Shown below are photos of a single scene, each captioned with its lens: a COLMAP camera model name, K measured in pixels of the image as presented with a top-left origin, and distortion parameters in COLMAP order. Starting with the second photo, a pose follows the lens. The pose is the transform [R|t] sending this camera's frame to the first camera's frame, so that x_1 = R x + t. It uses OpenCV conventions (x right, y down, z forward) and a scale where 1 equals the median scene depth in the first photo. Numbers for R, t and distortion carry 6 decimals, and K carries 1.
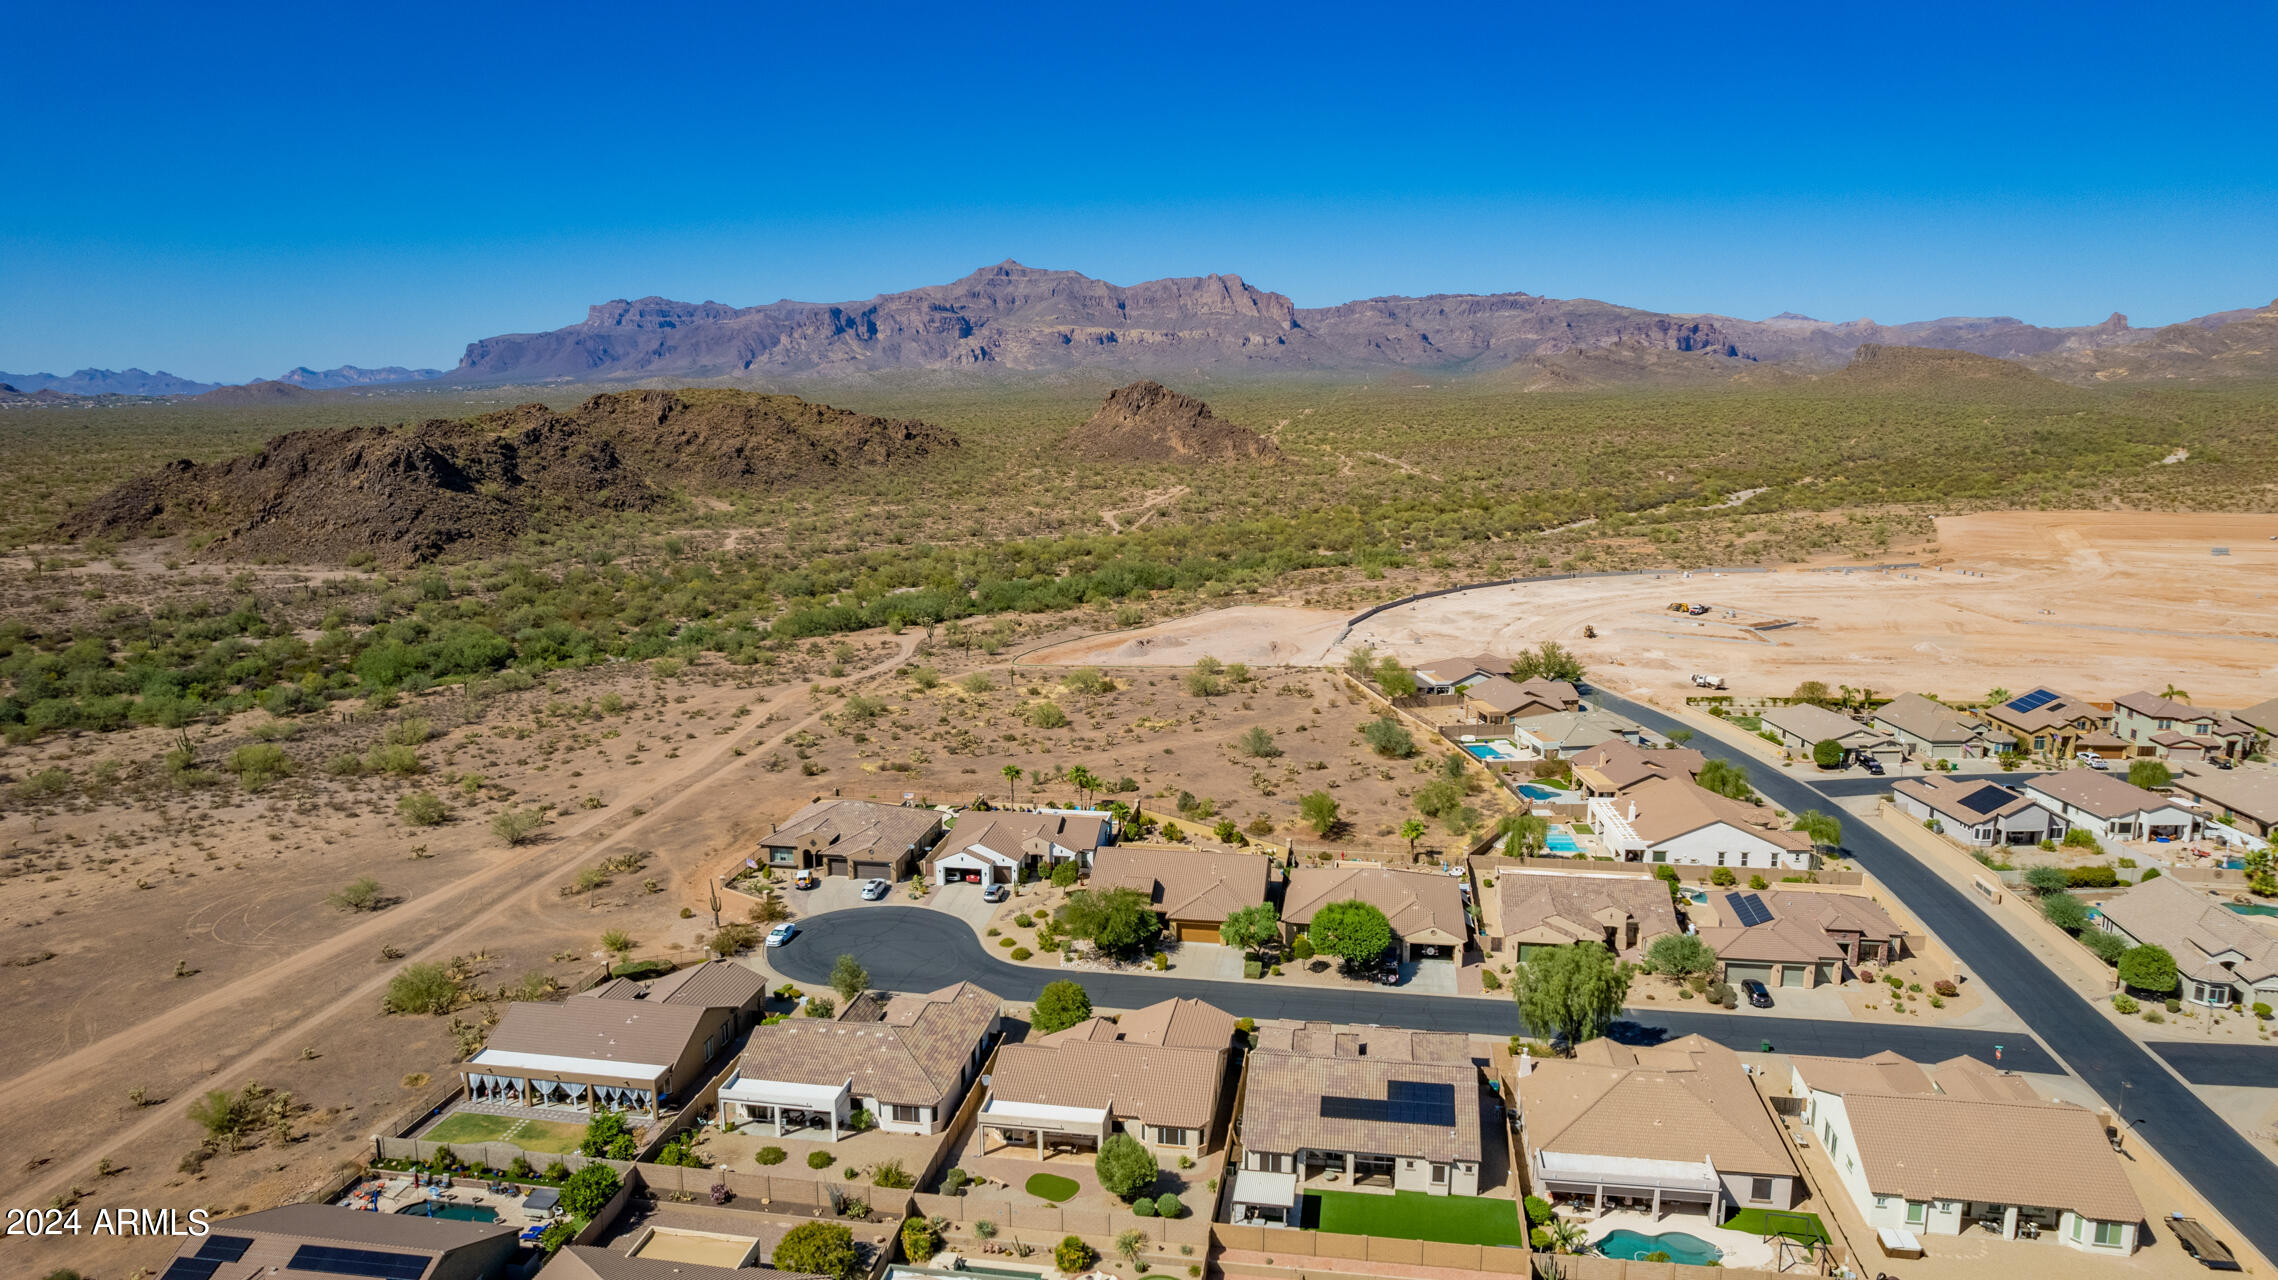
lens RADIAL K [[1457.8, 0, 1145.5], [0, 1457.8, 648.0], [0, 0, 1]] dist [-0.066034, 0.052056]
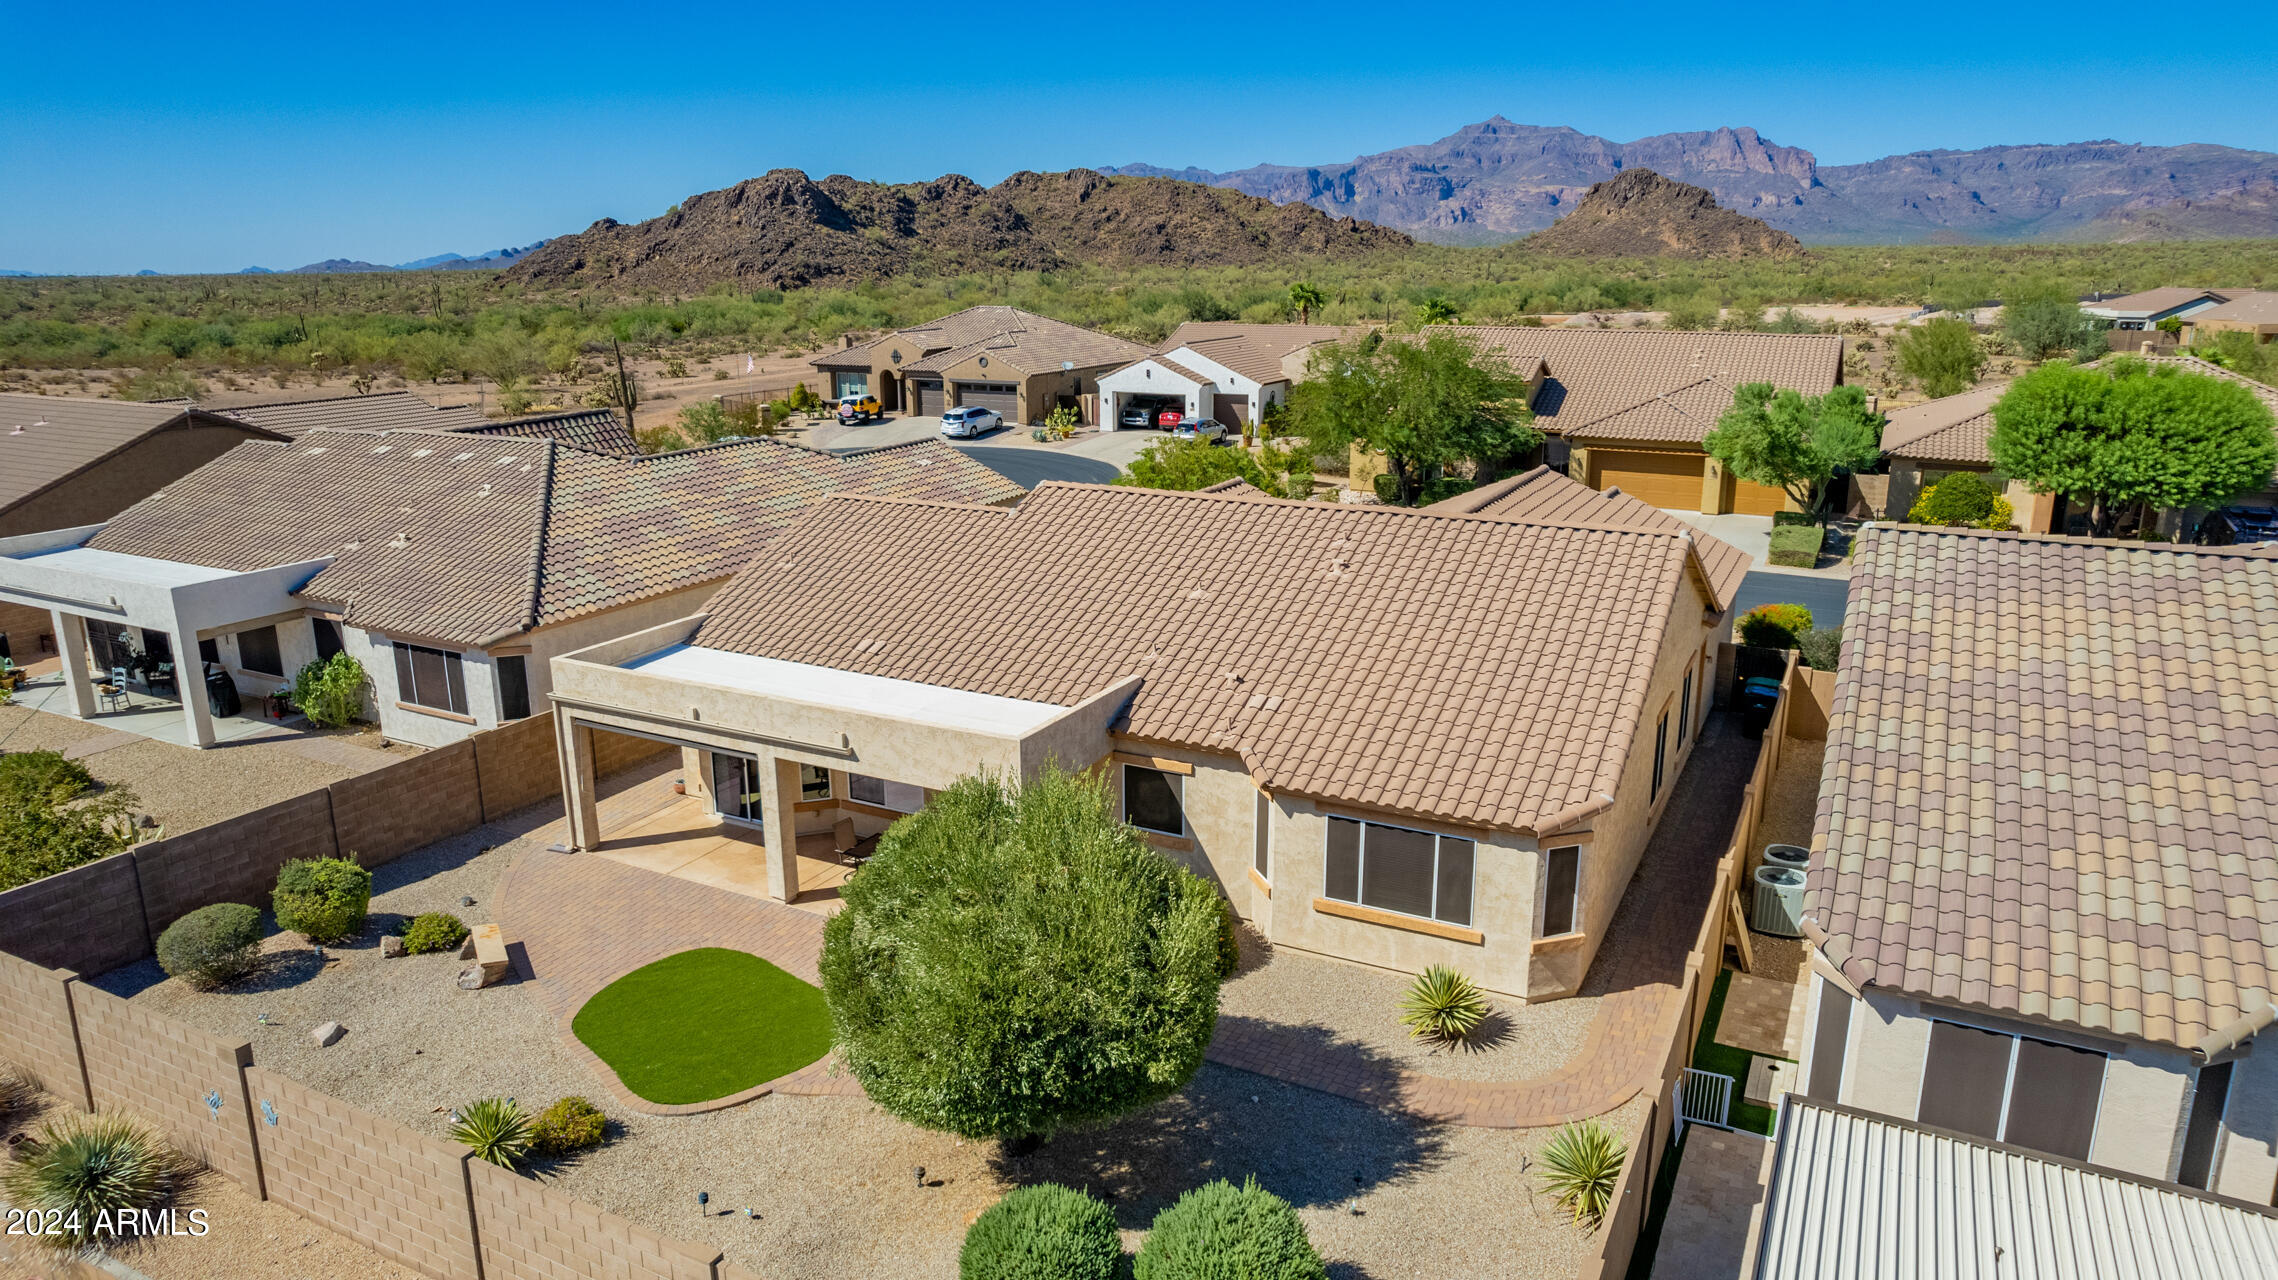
lens RADIAL K [[1460.0, 0, 1142.0], [0, 1460.0, 632.4], [0, 0, 1]] dist [-0.072904, 0.062552]
pose [[0.948693, 0.076188, -0.306883, 0.027335], [-0.053934, 0.995305, 0.080369, 0.189122], [0.311565, -0.059694, 0.948348, 0.523378]]
